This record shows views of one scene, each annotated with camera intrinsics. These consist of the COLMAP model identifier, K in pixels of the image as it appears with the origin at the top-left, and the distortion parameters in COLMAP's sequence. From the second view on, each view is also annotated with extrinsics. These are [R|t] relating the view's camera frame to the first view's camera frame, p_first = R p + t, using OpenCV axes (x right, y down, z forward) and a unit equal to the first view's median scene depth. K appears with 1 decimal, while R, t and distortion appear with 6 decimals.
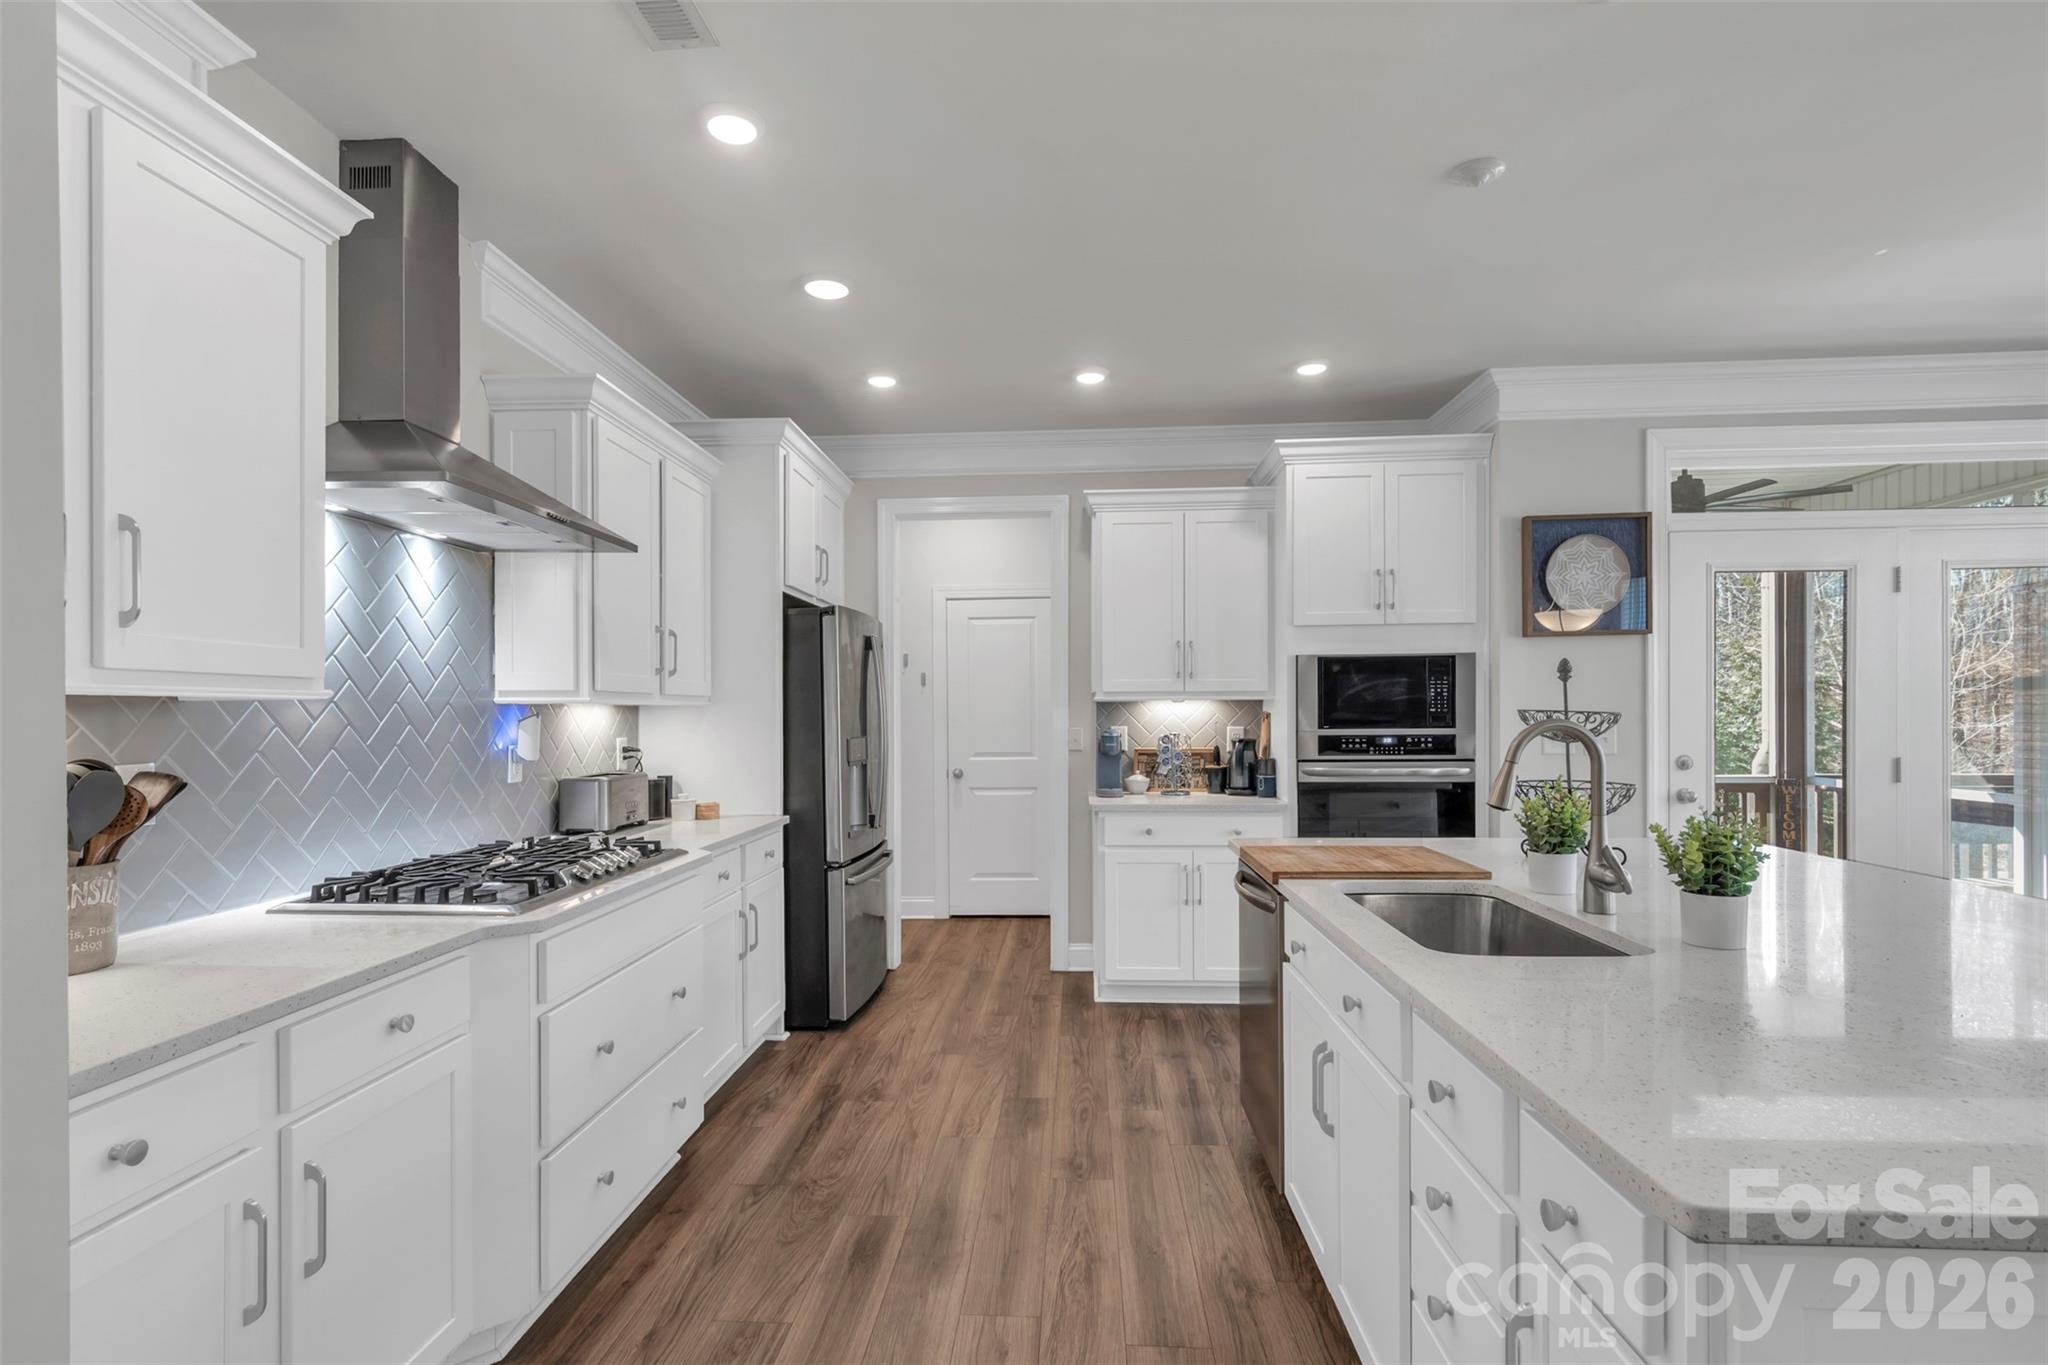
lens RADIAL K [[985.8, 0, 1022.3], [0, 985.8, 718.5], [0, 0, 1]] dist [-0.000079, -0.000312]
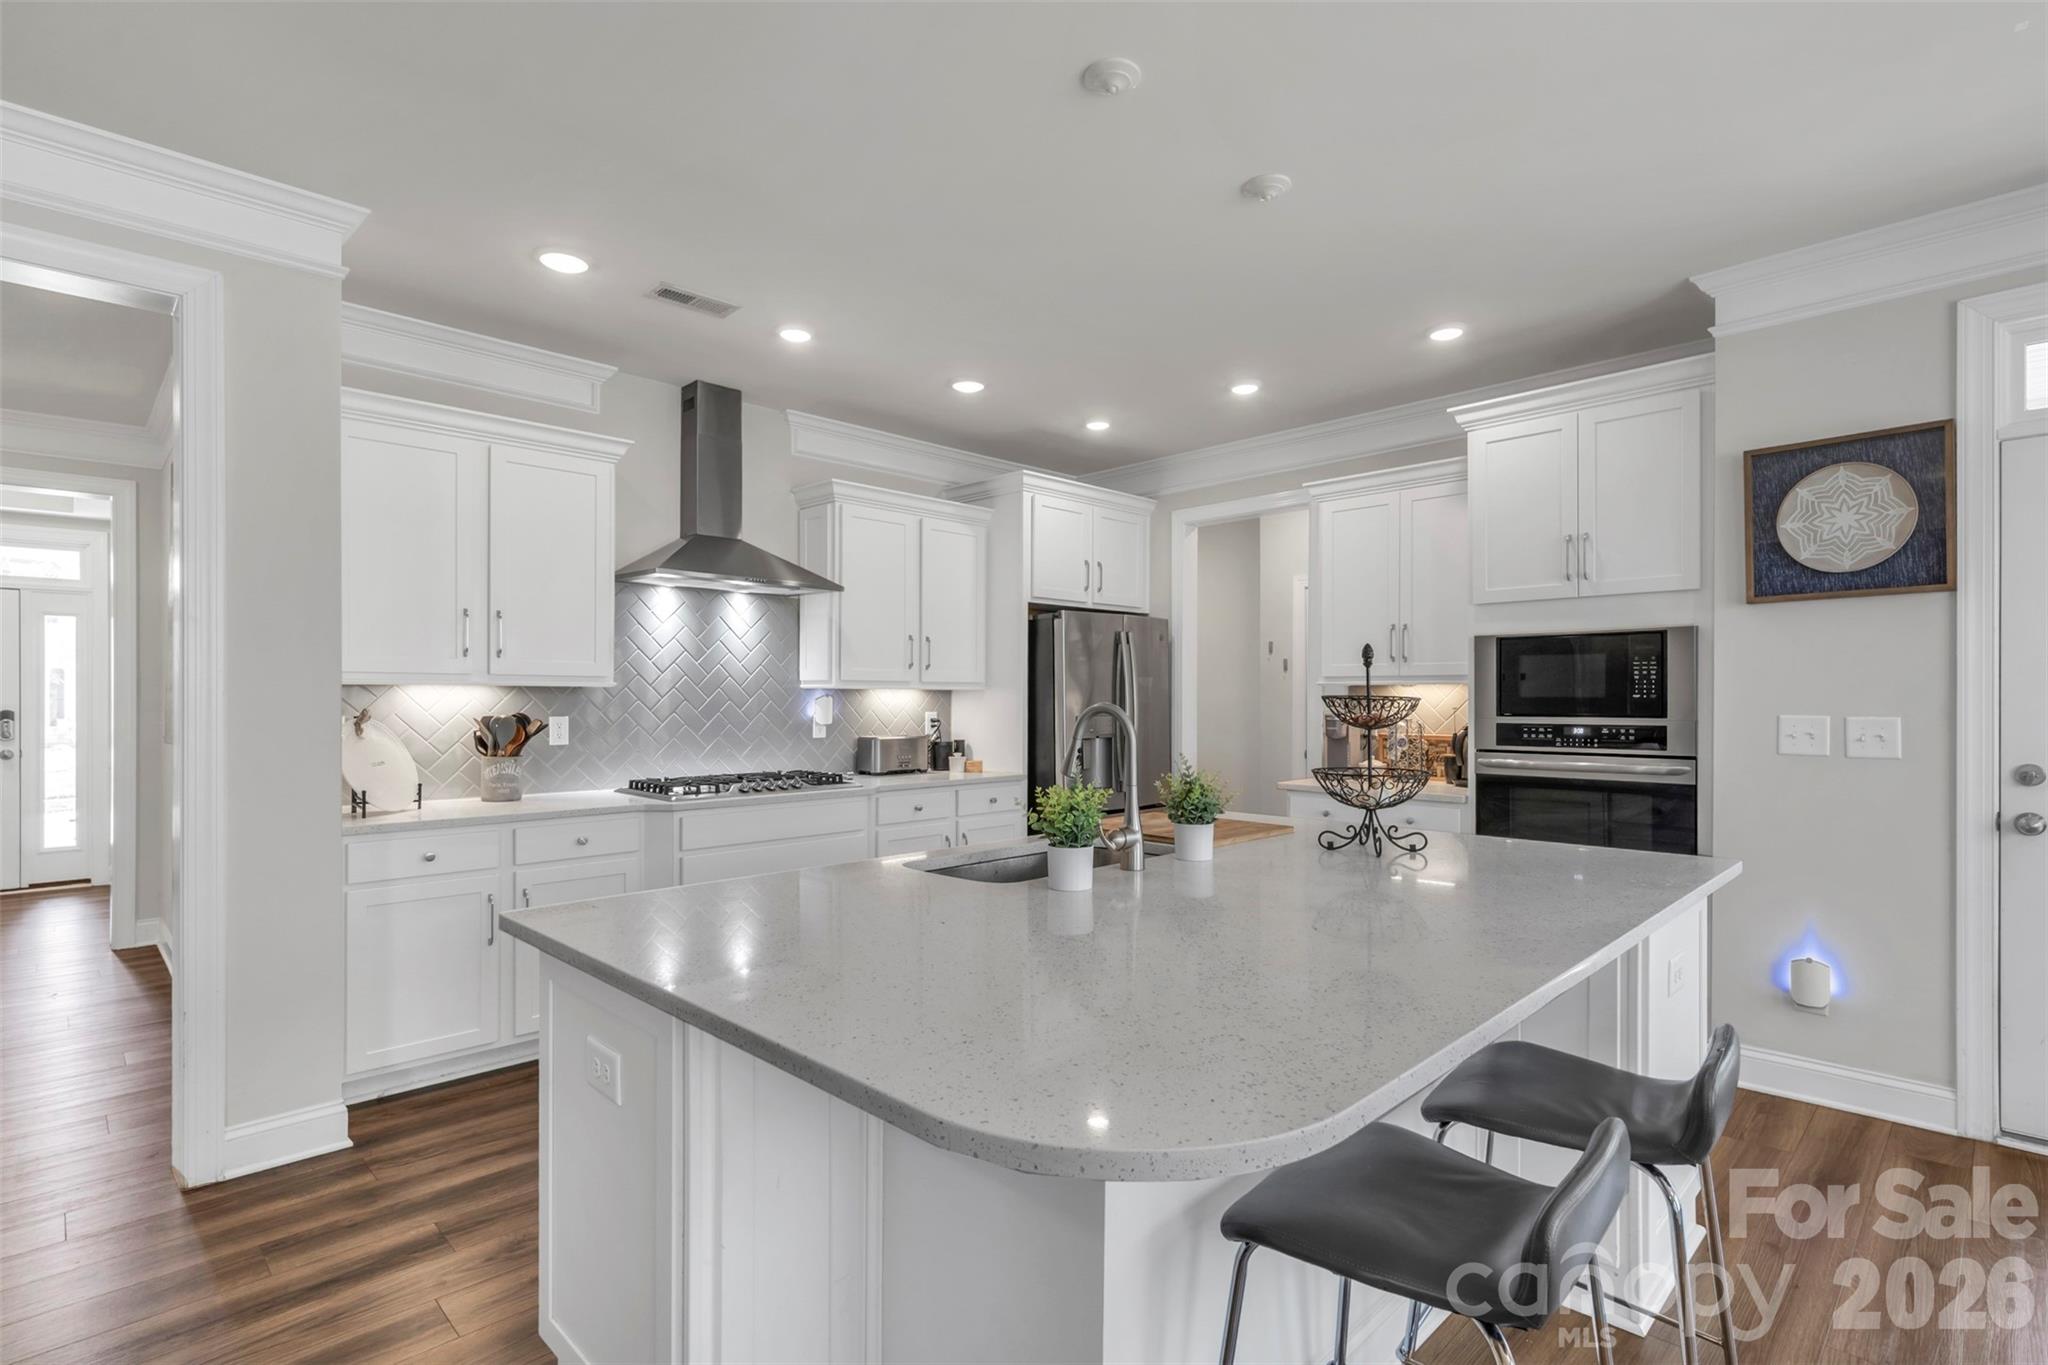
lens RADIAL K [[985.8, 0, 1016.1], [0, 985.8, 702.0], [0, 0, 1]] dist [-0.000079, -0.000312]
pose [[0.741598, 0.009727, -0.670774, 0.588364], [-0.009438, 0.999947, 0.004065, -0.002167], [0.670778, 0.003316, 0.741651, 0.023060]]
